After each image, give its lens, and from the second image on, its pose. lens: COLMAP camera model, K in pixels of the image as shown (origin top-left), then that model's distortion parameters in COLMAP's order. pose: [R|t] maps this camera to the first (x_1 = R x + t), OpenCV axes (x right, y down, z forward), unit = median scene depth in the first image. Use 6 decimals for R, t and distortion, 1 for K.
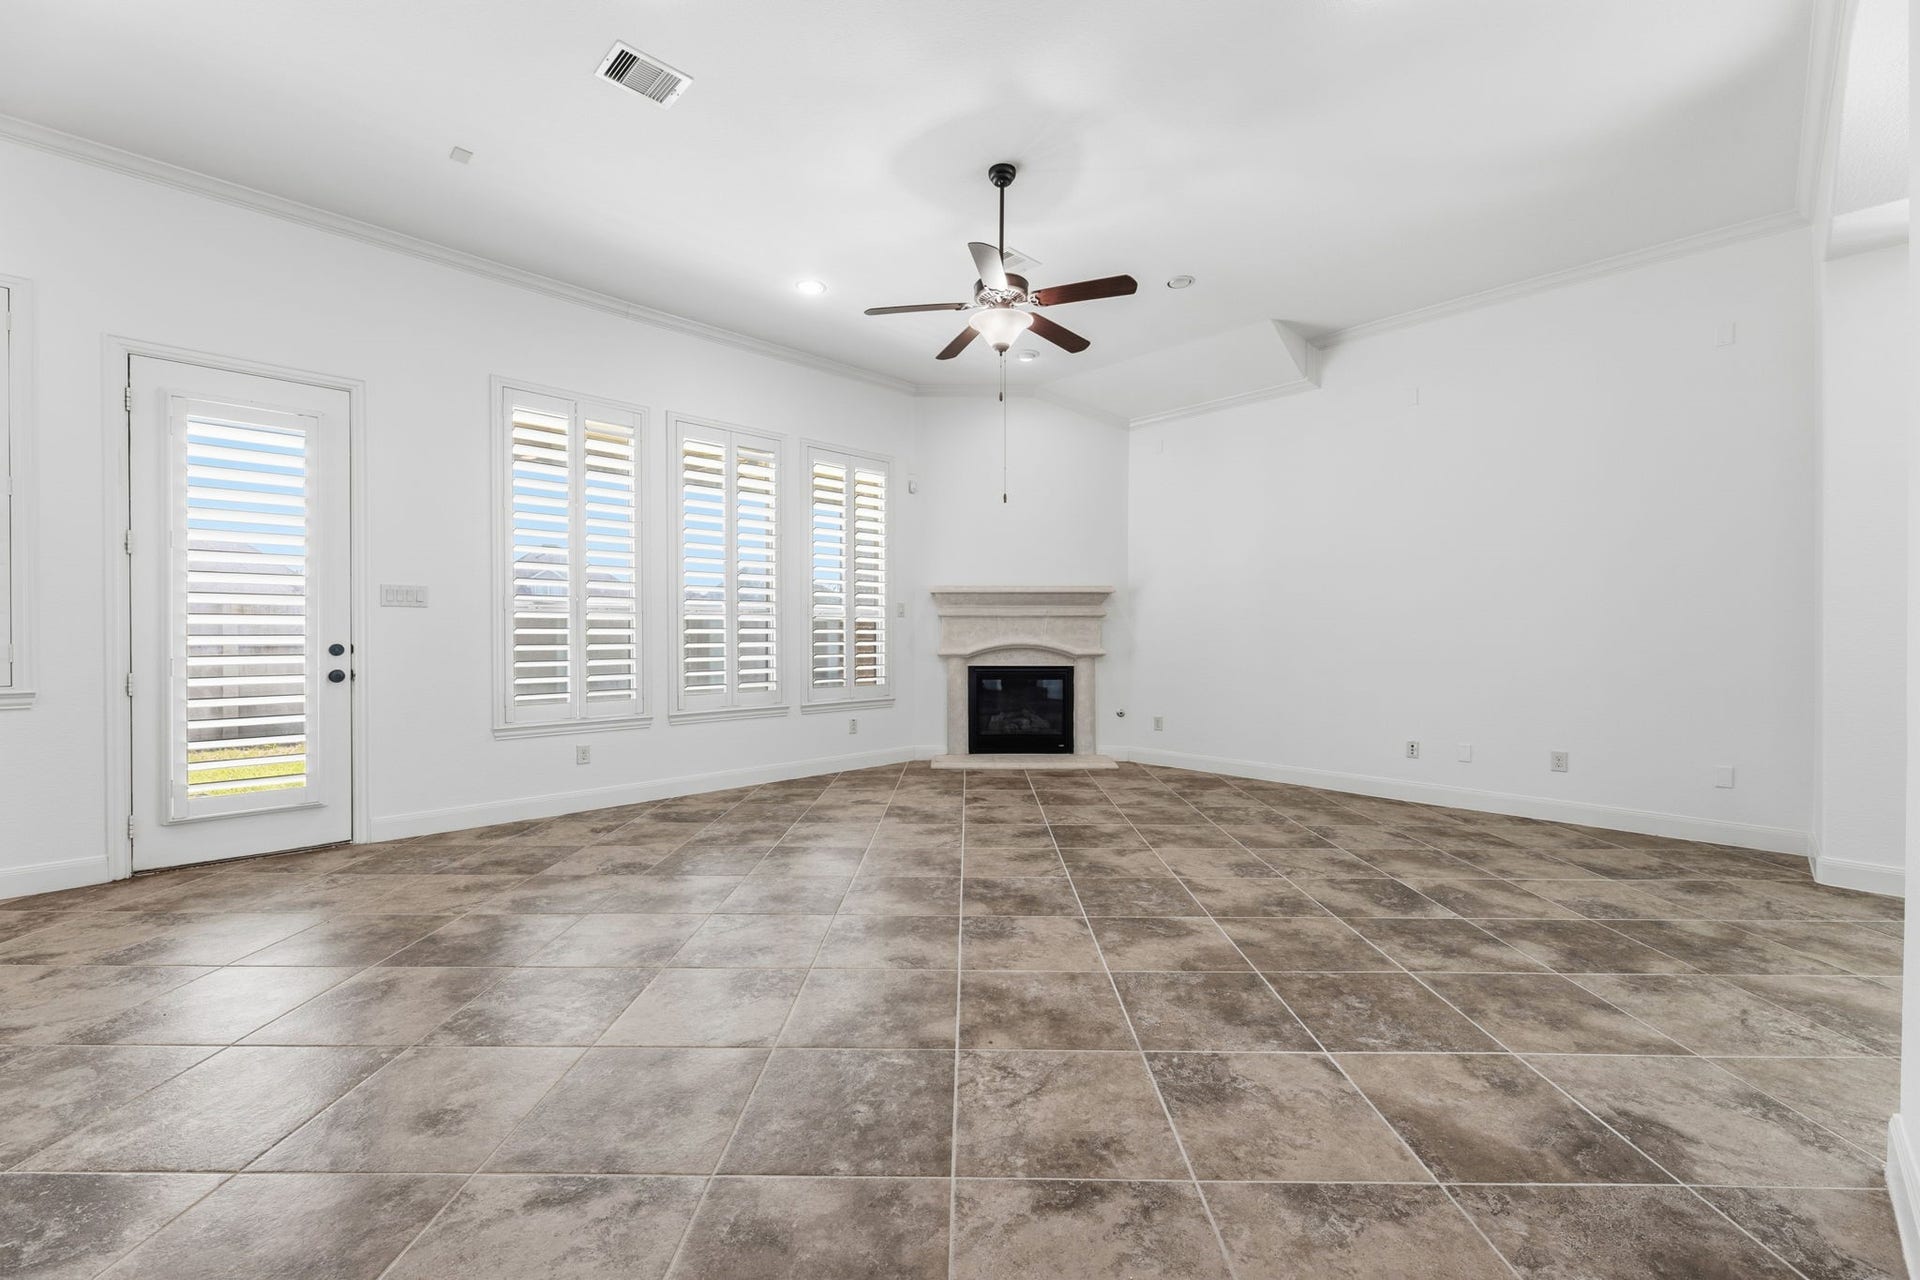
lens RADIAL K [[783.7, 0, 960.0], [0, 783.7, 640.0], [0, 0, 1]] dist [-0.002979, -0.000262]
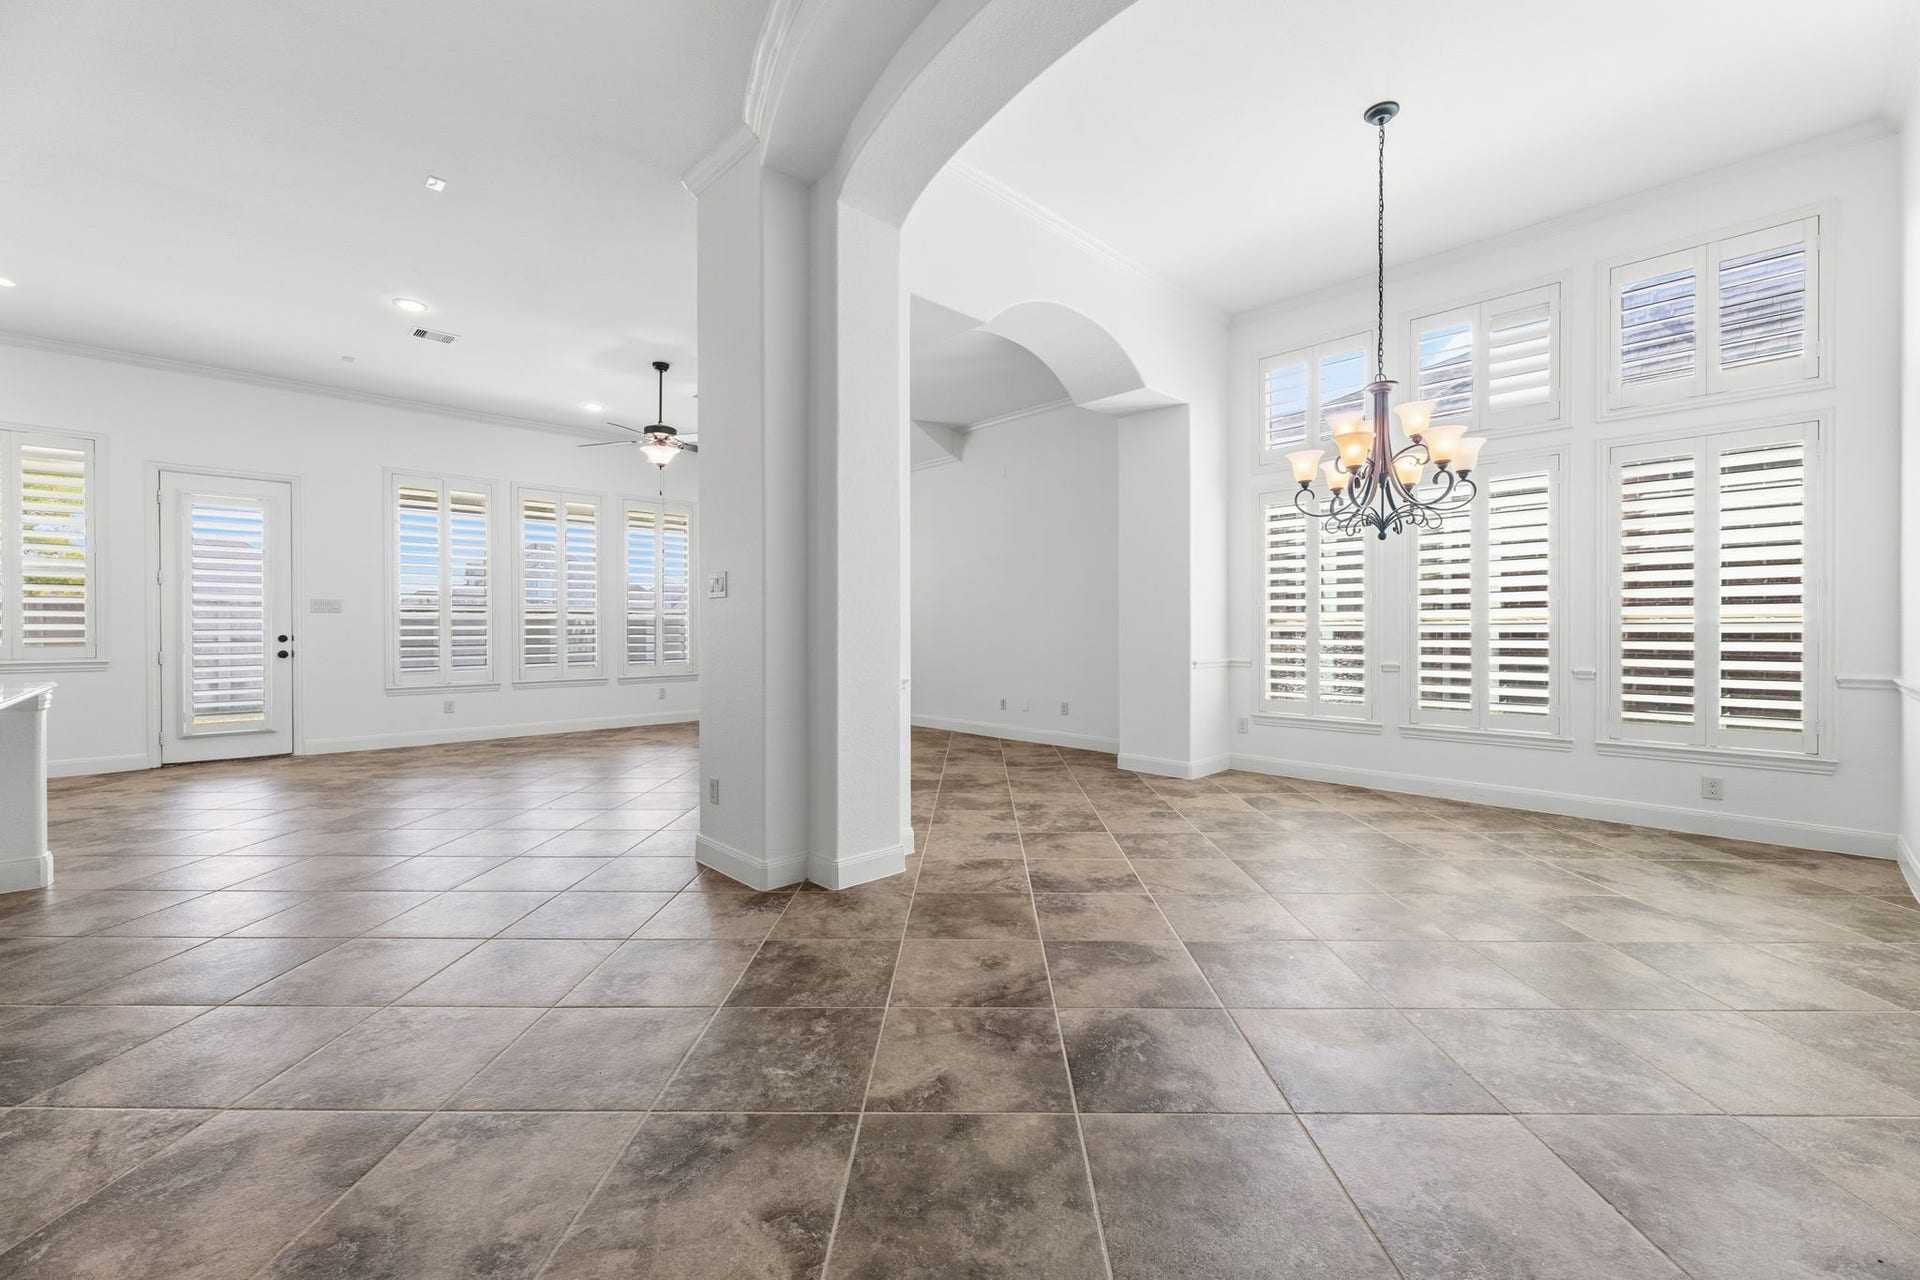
lens RADIAL K [[788.0, 0, 964.2], [0, 788.0, 632.7], [0, 0, 1]] dist [0.002948, 0.000659]
pose [[0.999997, -0.001883, 0.001254, 0.680945], [0.001885, 0.999997, -0.001437, 0.005295], [-0.001251, 0.001439, 0.999998, -0.715673]]
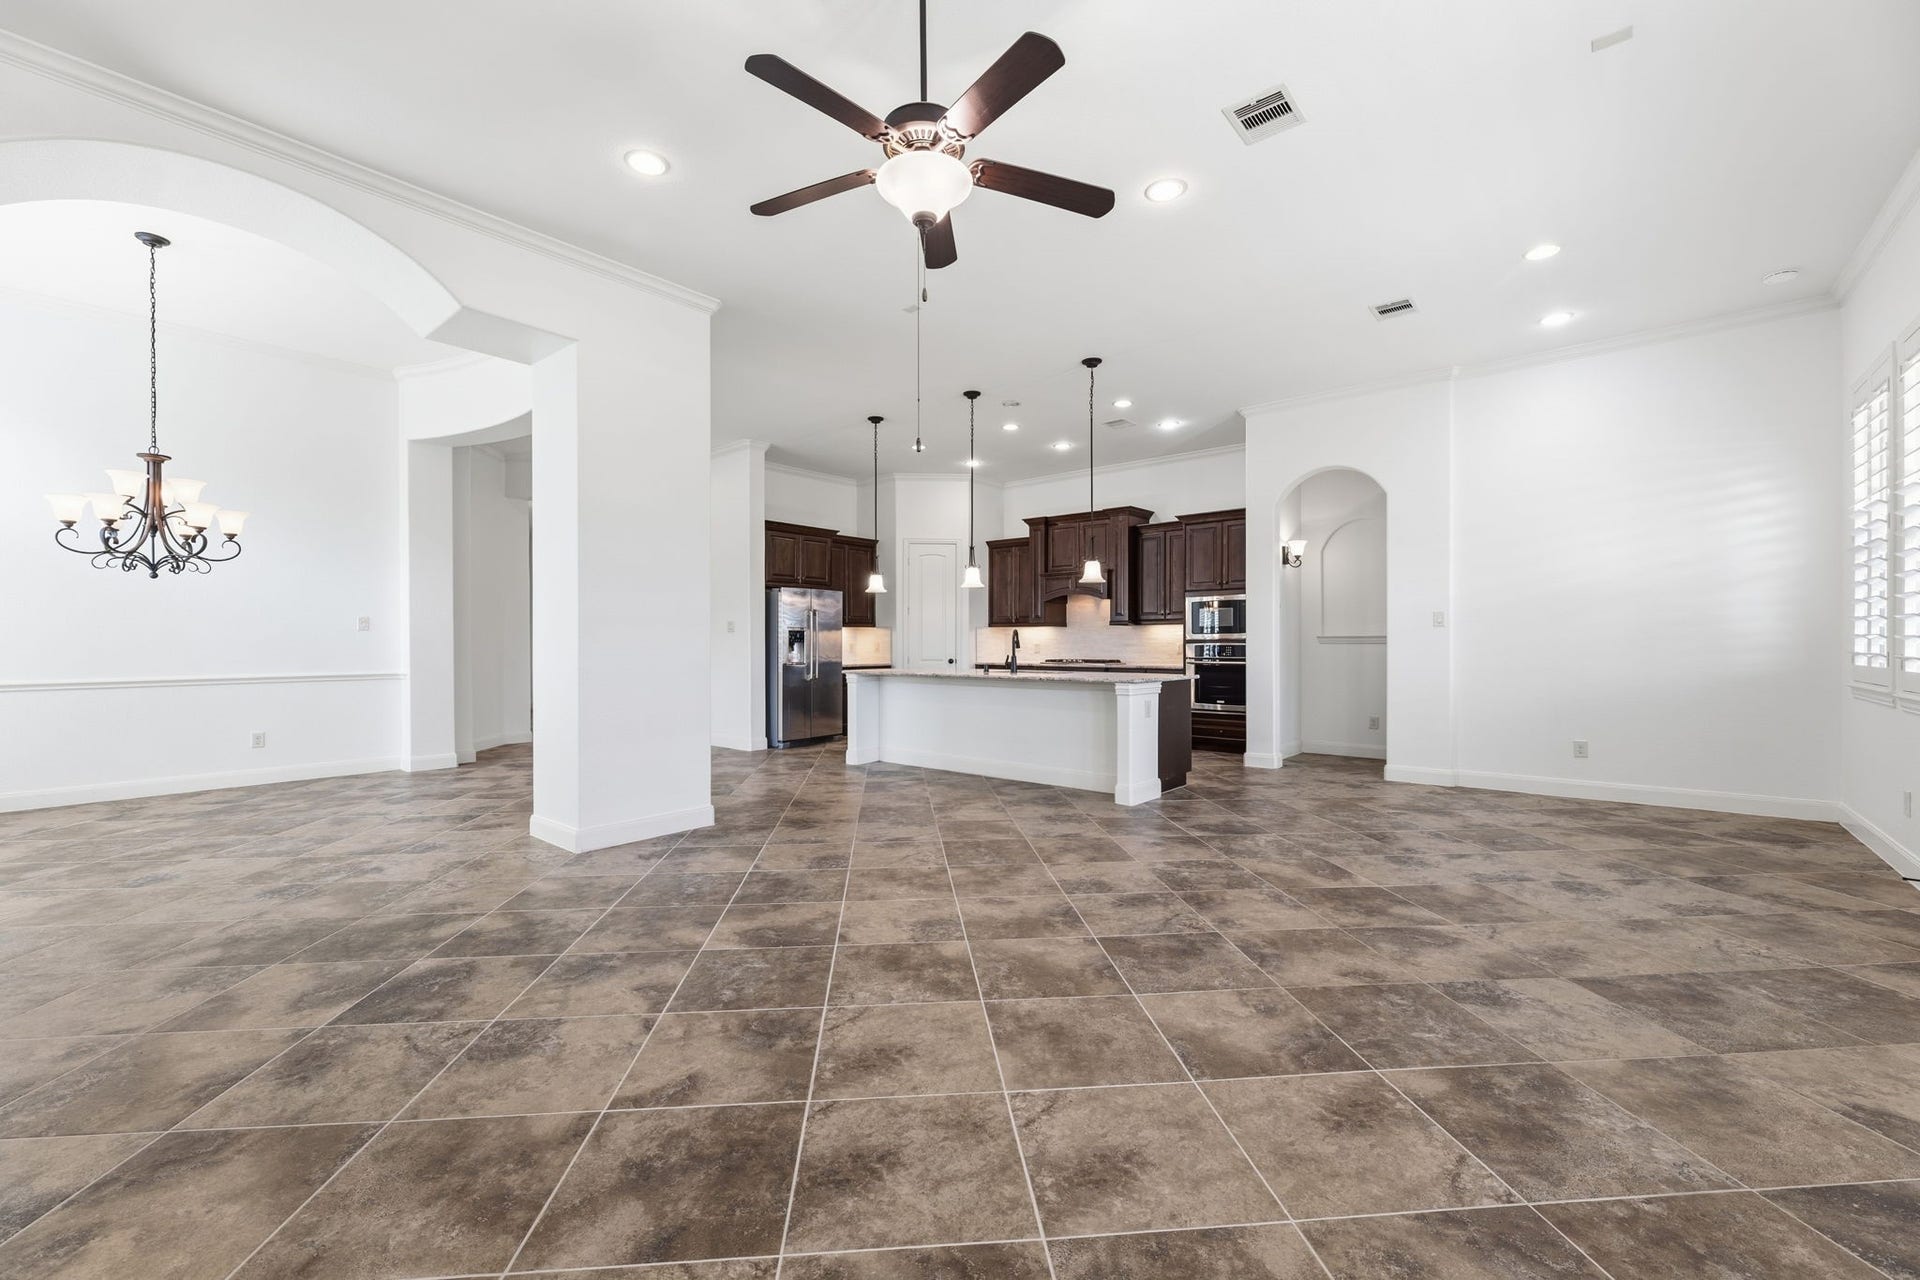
lens RADIAL K [[792.6, 0, 960.7], [0, 792.6, 642.0], [0, 0, 1]] dist [0.000414, 0.000124]
pose [[-0.994736, 0.002142, -0.102447, 0.086062], [0.001393, 0.999972, 0.007386, -0.017509], [0.102460, 0.007205, -0.994711, 1.577286]]
